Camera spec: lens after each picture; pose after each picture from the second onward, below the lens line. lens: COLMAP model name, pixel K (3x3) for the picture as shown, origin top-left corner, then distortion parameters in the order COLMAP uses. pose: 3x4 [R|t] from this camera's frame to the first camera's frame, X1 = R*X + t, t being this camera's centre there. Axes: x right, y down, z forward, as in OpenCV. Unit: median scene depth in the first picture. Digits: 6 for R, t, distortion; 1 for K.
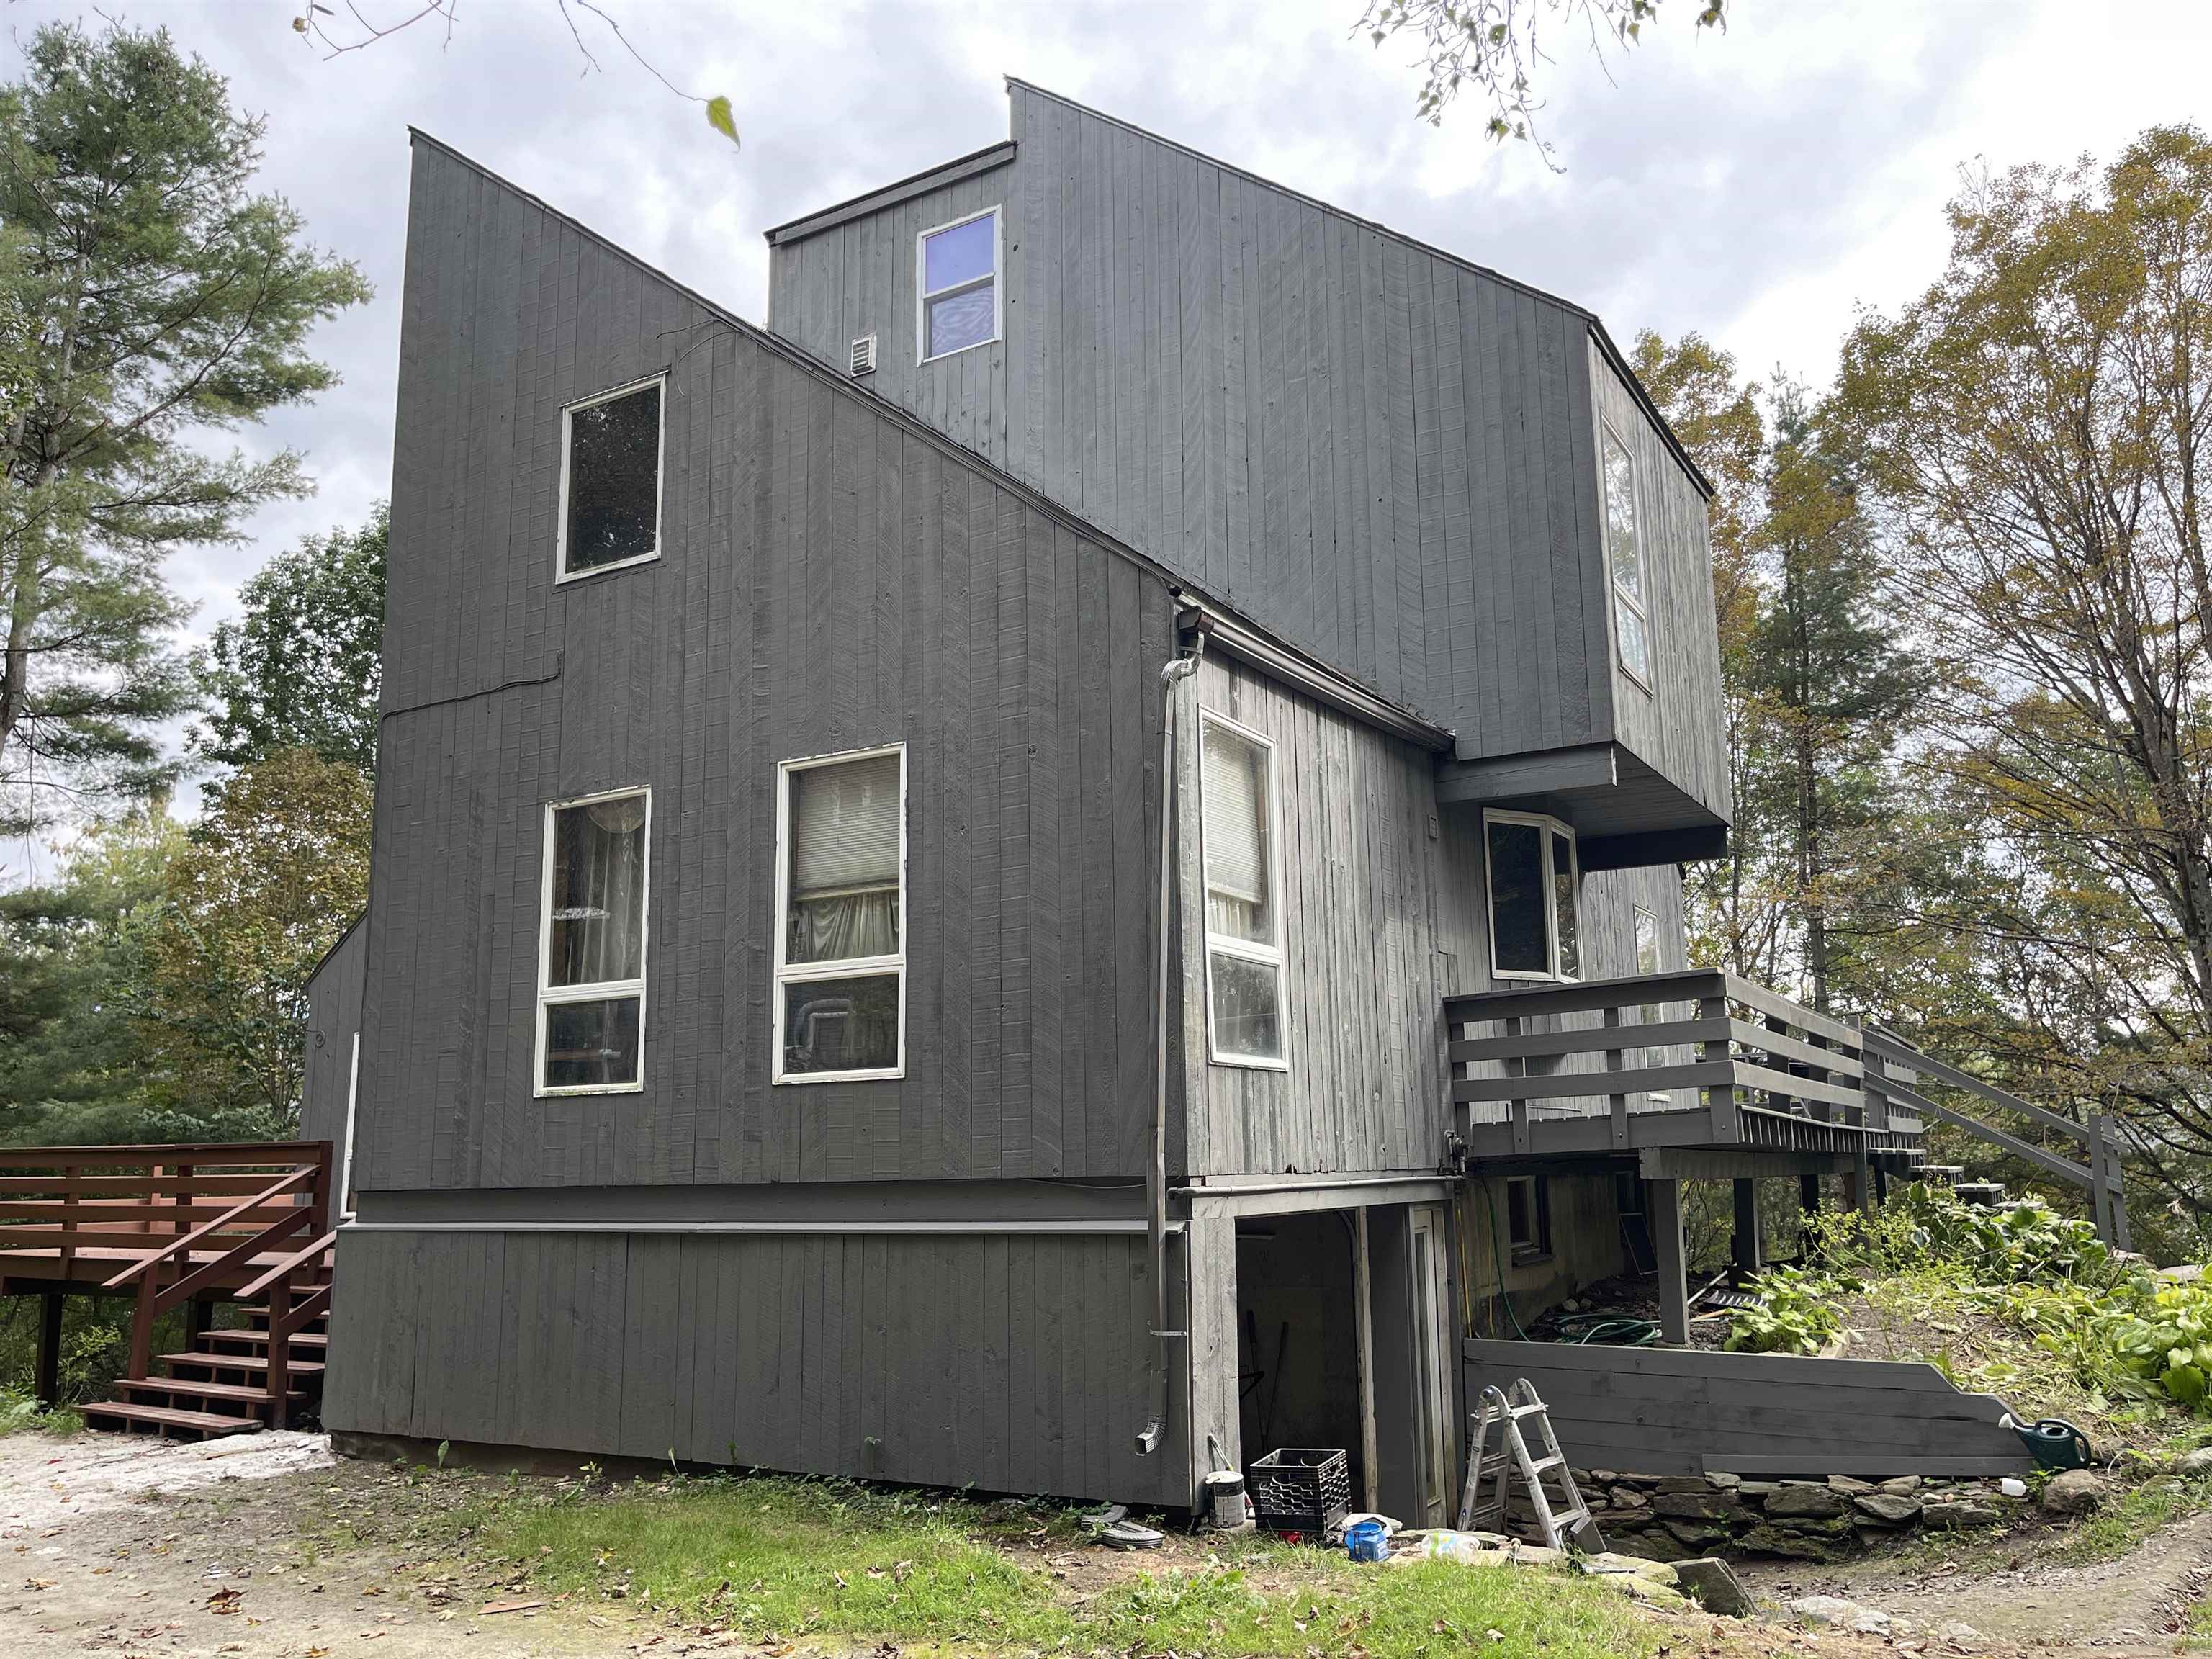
lens RADIAL K [[1685.6, 0, 1104.9], [0, 1685.6, 826.7], [0, 0, 1]] dist [0.037384, 0.002854]
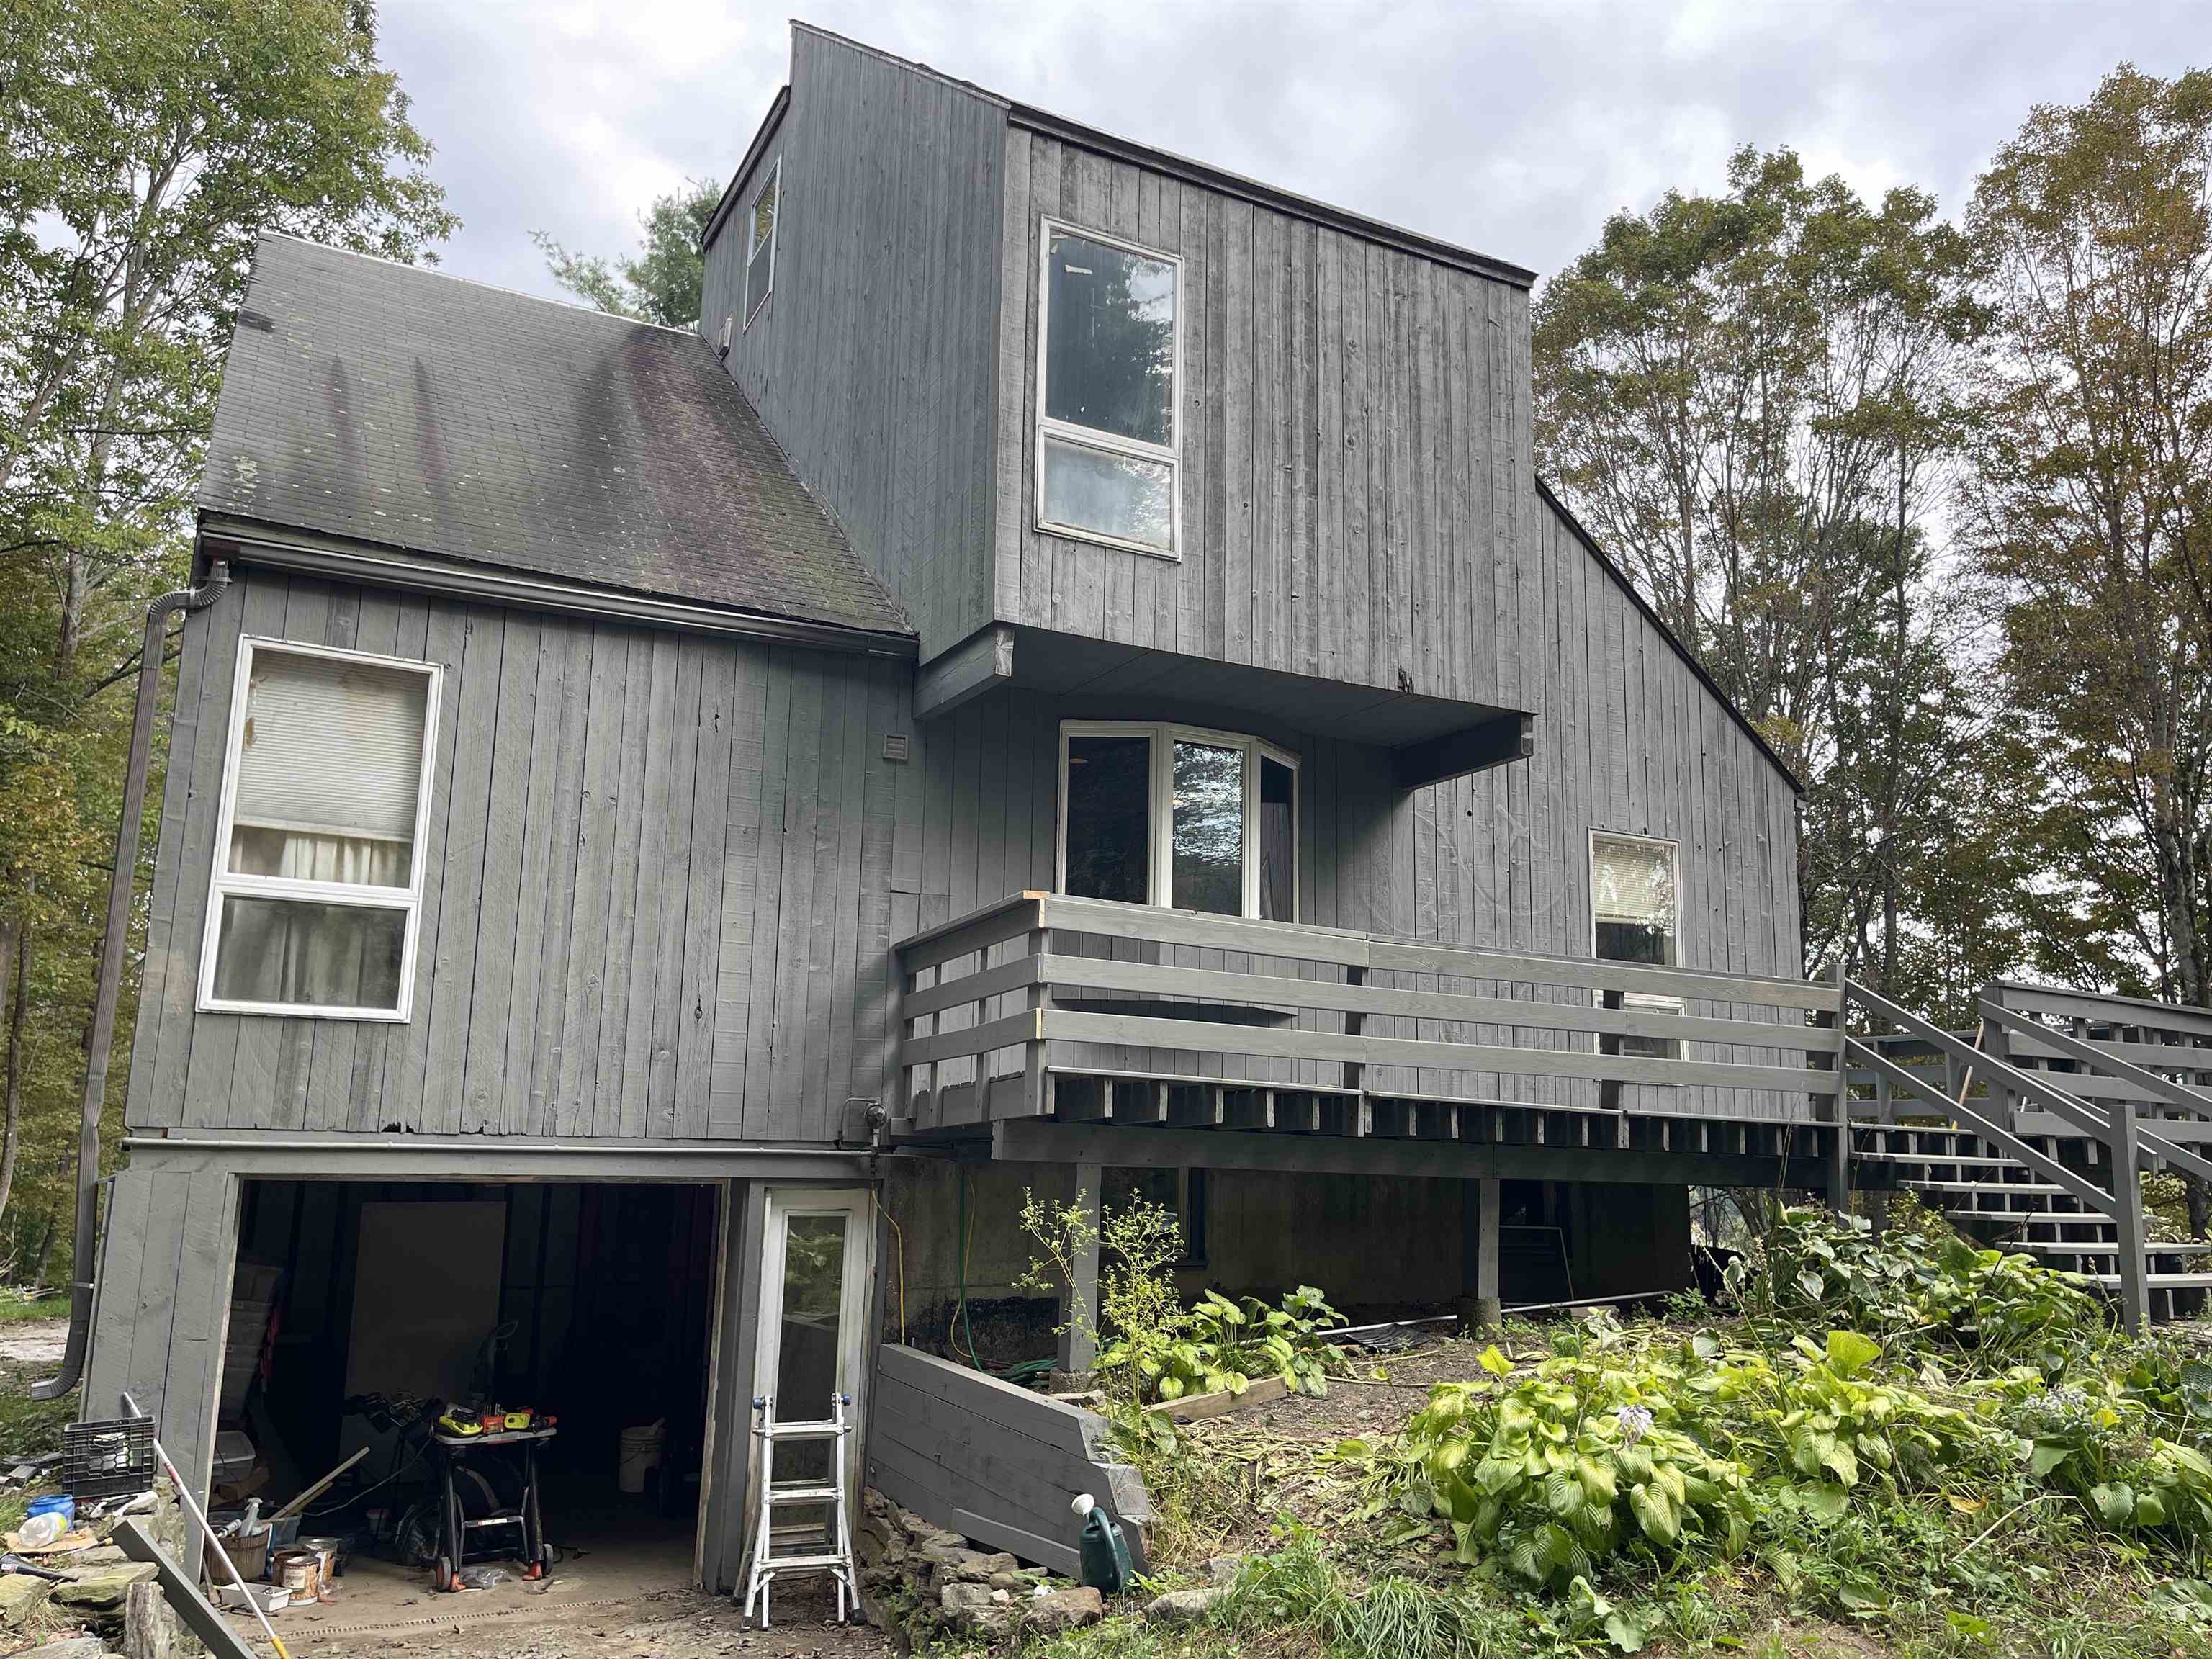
lens RADIAL K [[1685.6, 0, 1107.0], [0, 1685.6, 837.9], [0, 0, 1]] dist [0.037384, 0.002854]
pose [[0.850973, -0.068756, -0.520690, 0.791048], [0.070218, 0.997388, -0.016945, 0.073602], [0.520495, -0.022142, 0.853578, 0.350641]]
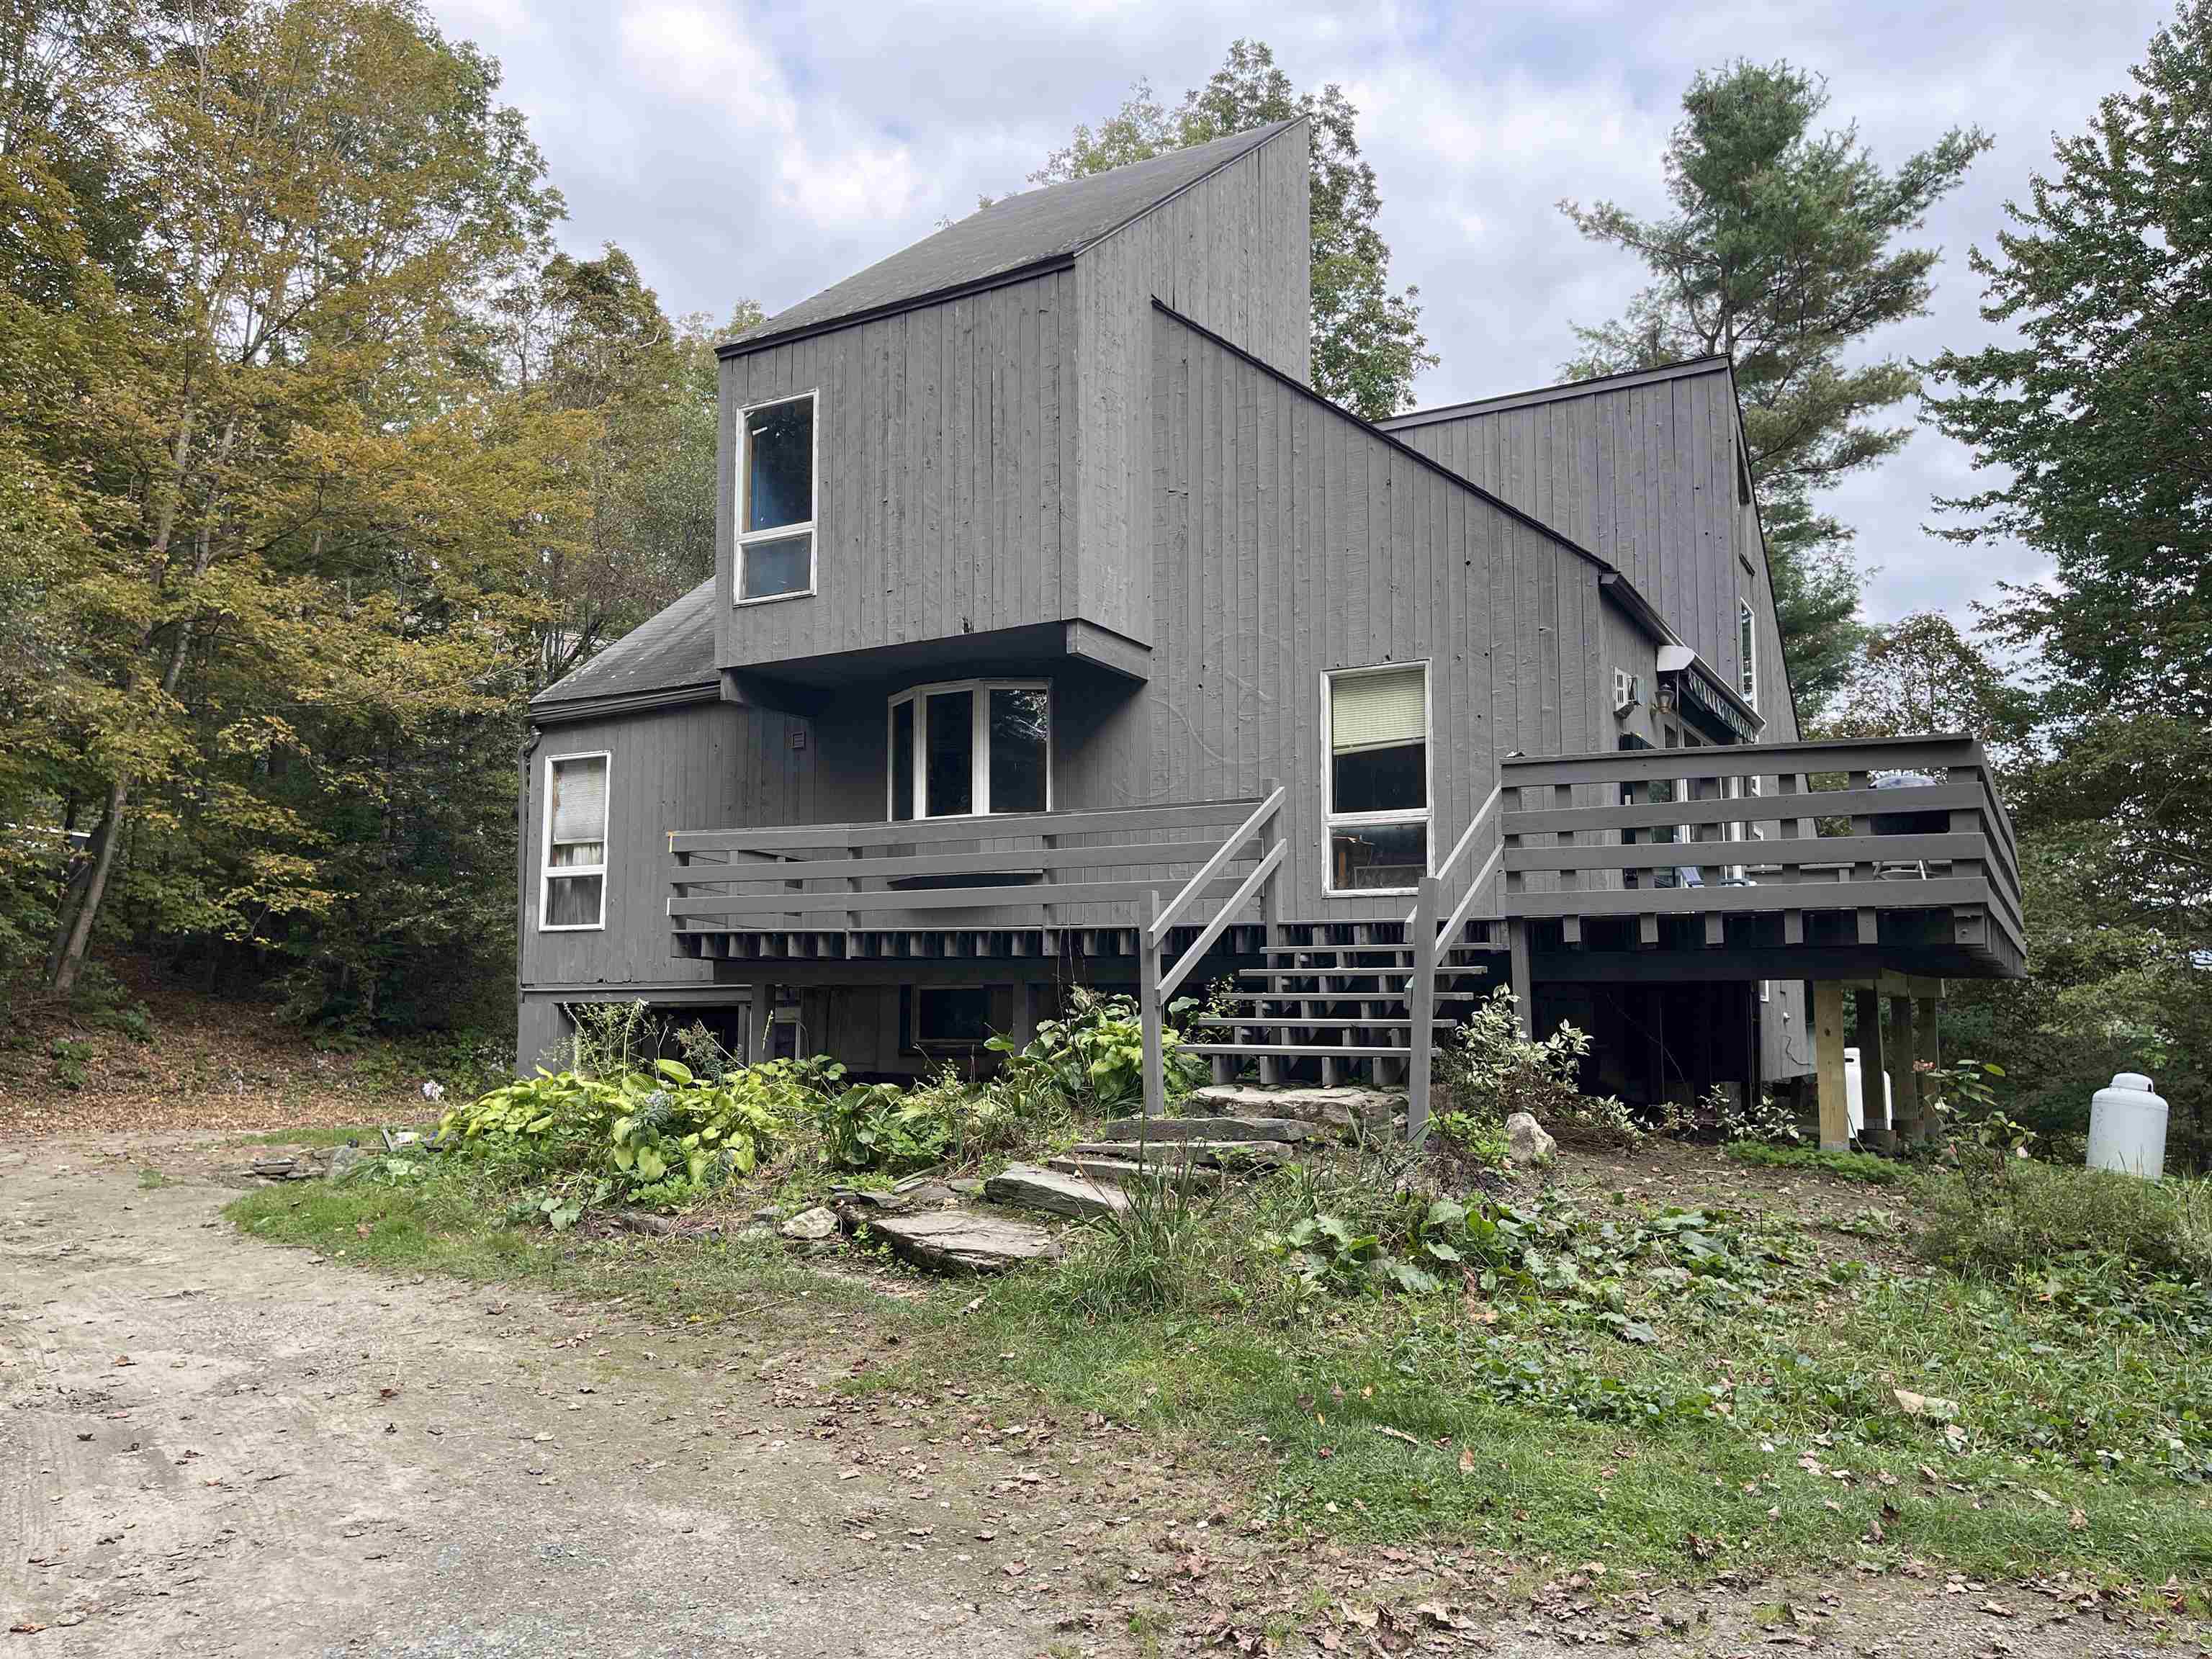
lens RADIAL K [[1685.6, 0, 1108.7], [0, 1685.6, 837.0], [0, 0, 1]] dist [0.037384, 0.002854]
pose [[0.023101, -0.102892, -0.994424, 1.736721], [0.191799, 0.976669, -0.096599, 0.288558], [0.981162, -0.188498, 0.042296, 1.290275]]
